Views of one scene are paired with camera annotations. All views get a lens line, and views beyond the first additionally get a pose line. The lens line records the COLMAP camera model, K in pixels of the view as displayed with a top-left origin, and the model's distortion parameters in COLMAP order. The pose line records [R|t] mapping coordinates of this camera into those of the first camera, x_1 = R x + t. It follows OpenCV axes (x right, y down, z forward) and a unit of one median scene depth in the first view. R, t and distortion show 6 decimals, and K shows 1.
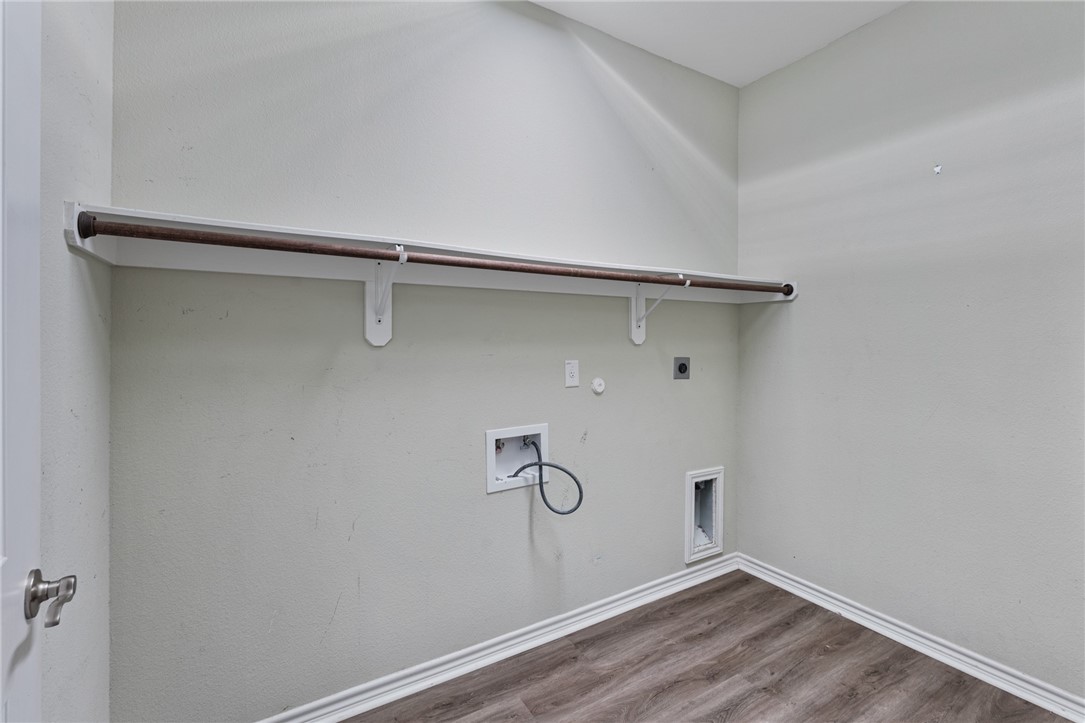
lens RADIAL K [[481.6, 0, 539.5], [0, 481.6, 360.0], [0, 0, 1]] dist [-0.007206, -0.000112]
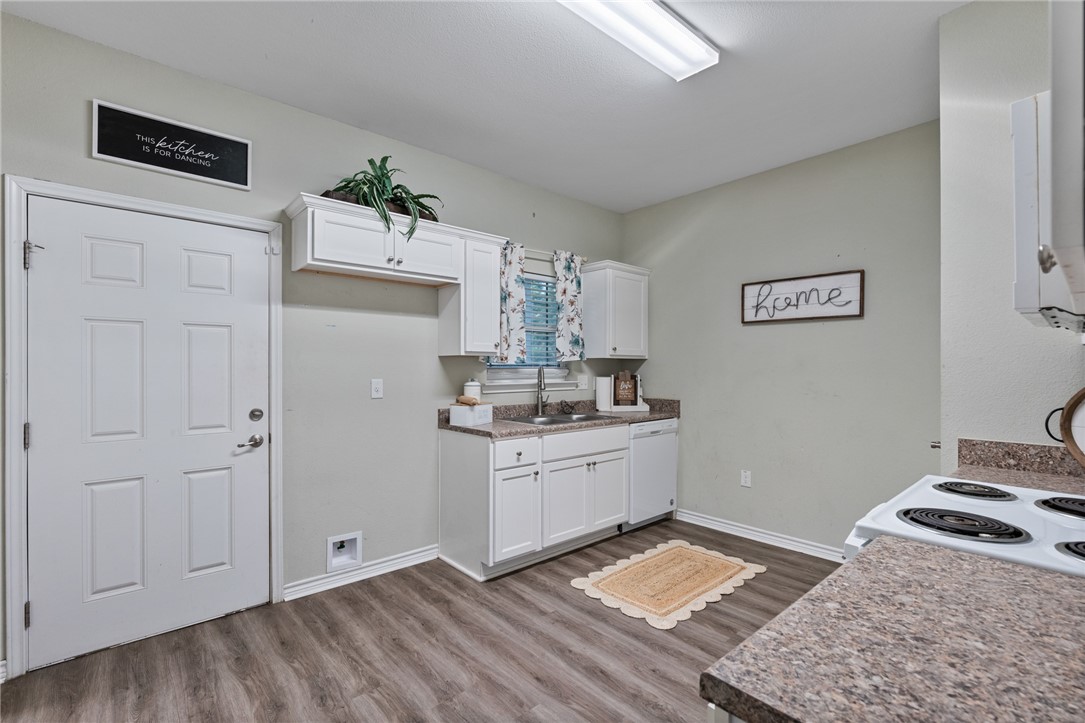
lens RADIAL K [[481.6, 0, 545.2], [0, 481.6, 369.2], [0, 0, 1]] dist [-0.007206, -0.000112]
pose [[-0.179543, 0.000628, 0.983750, -0.759266], [-0.000533, 1.000000, -0.000736, -0.029405], [-0.983750, -0.000656, -0.179542, 0.834739]]
